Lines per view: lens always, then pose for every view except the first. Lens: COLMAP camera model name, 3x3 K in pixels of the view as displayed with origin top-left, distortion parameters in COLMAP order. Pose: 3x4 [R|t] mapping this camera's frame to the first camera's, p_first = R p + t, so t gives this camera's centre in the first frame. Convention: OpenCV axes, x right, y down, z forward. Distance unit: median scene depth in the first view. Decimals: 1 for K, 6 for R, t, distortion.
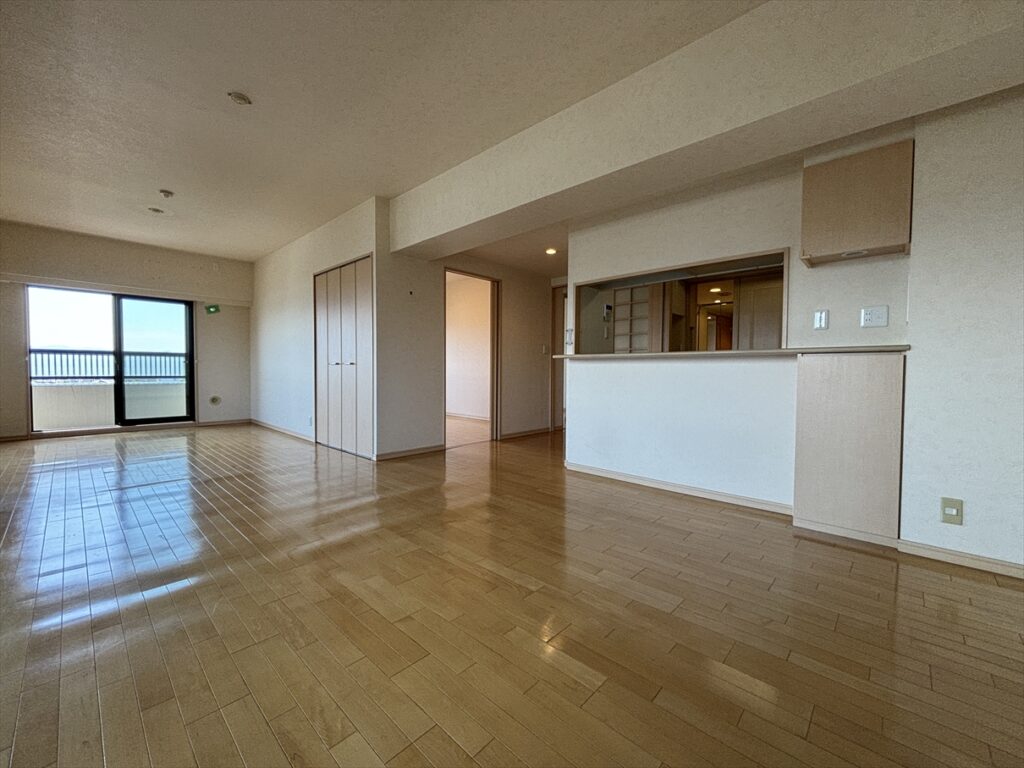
lens RADIAL K [[415.5, 0, 507.9], [0, 415.5, 385.6], [0, 0, 1]] dist [0.008115, -0.000488]
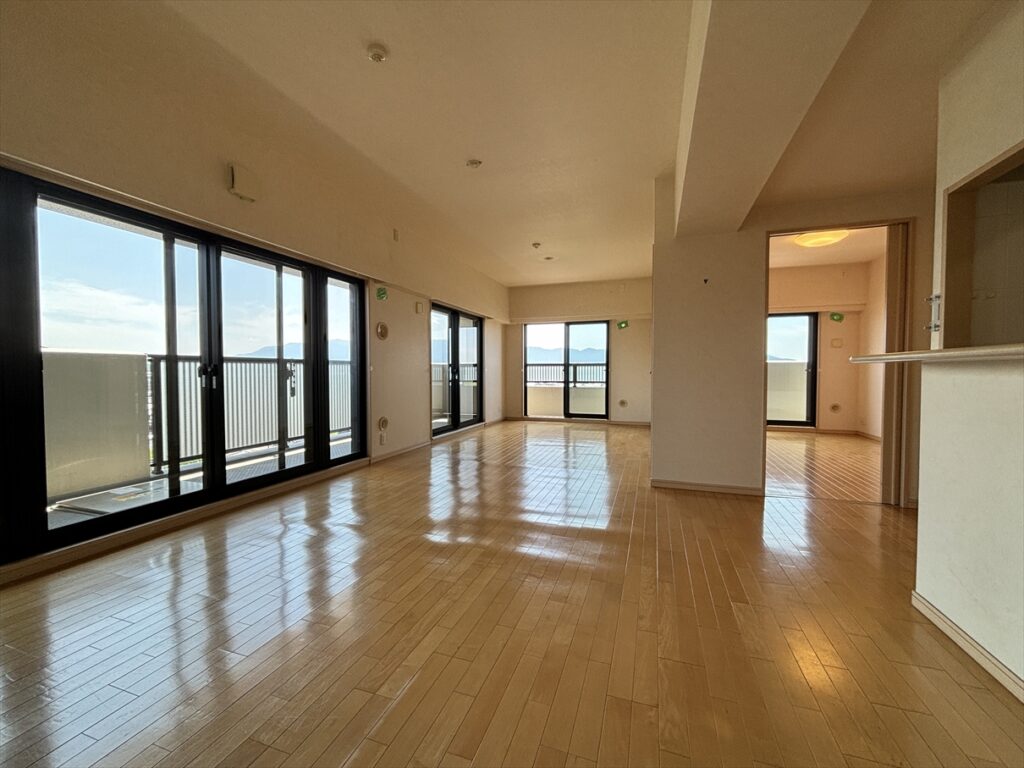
lens RADIAL K [[415.5, 0, 511.8], [0, 415.5, 380.5], [0, 0, 1]] dist [0.008115, -0.000488]
pose [[0.419054, 0.013958, -0.907854, 0.242025], [-0.034434, 0.999407, -0.000529, -0.018221], [0.907308, 0.031483, 0.419286, 0.263934]]
